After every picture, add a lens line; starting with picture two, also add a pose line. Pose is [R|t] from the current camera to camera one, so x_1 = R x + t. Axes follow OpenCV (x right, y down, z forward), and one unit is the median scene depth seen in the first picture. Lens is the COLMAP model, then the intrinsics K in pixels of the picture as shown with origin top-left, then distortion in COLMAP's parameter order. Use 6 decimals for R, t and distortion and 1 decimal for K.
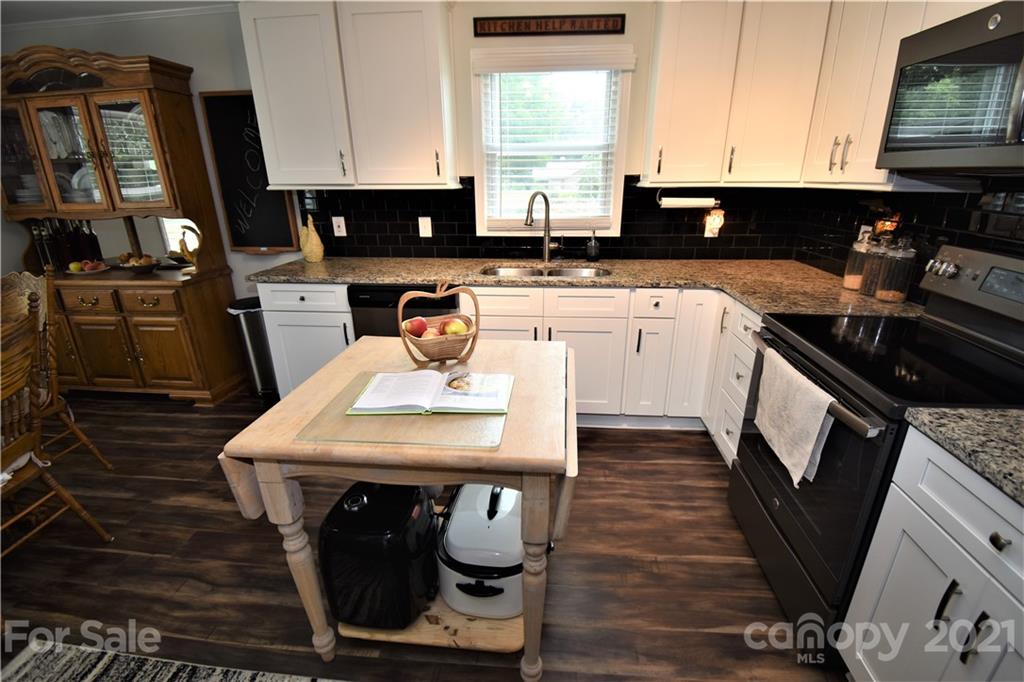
lens RADIAL K [[459.3, 0, 517.9], [0, 459.3, 344.3], [0, 0, 1]] dist [0.020565, -0.024713]
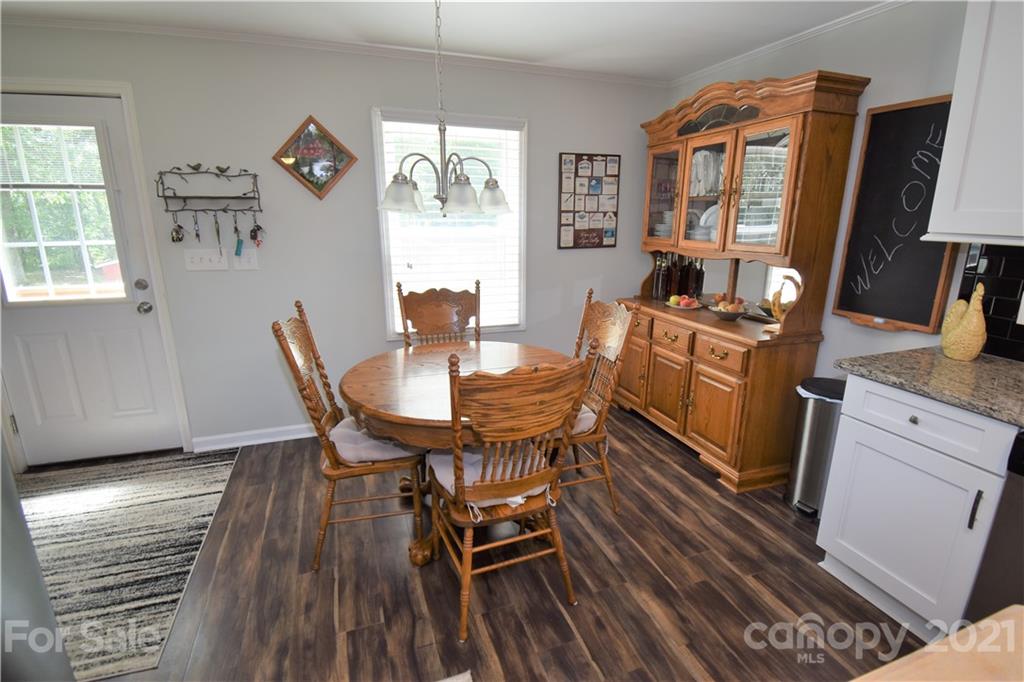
lens RADIAL K [[490.1, 0, 513.7], [0, 490.1, 348.3], [0, 0, 1]] dist [0.018574, -0.027285]
pose [[0.419855, 0.245864, -0.873655, -0.138764], [-0.314608, 0.942351, 0.114004, -0.086370], [0.851319, 0.226994, 0.473002, 0.211937]]
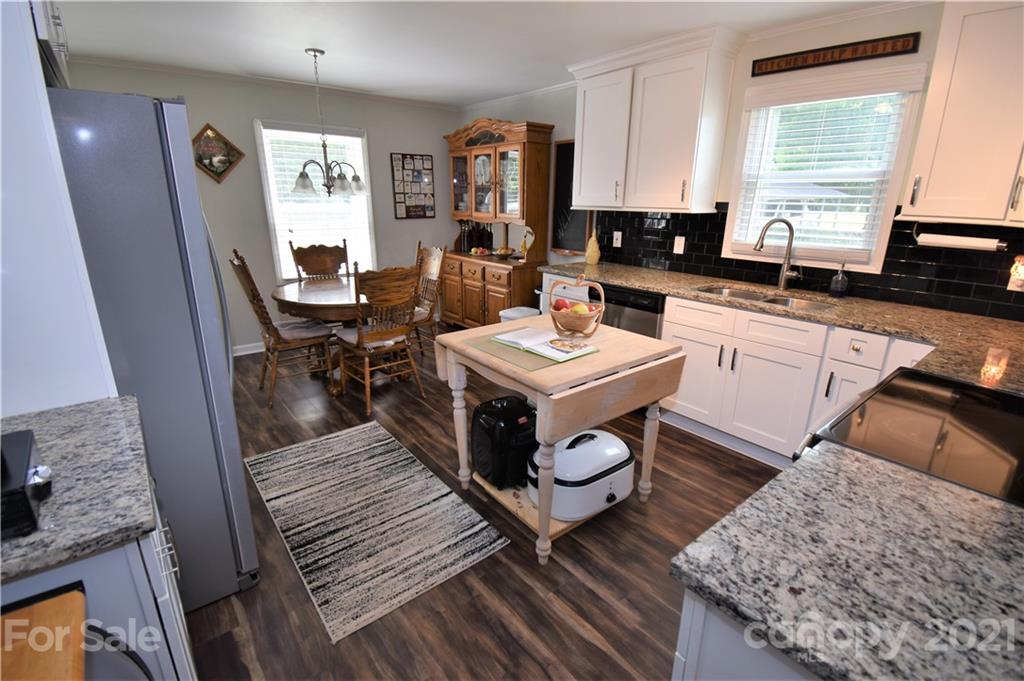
lens RADIAL K [[470.1, 0, 512.0], [0, 470.1, 340.5], [0, 0, 1]] dist [0.030939, -0.029515]
pose [[0.696650, 0.223643, -0.681662, 0.376697], [-0.256925, 0.964921, 0.054002, 0.016467], [0.669827, 0.137515, 0.729672, -0.100108]]
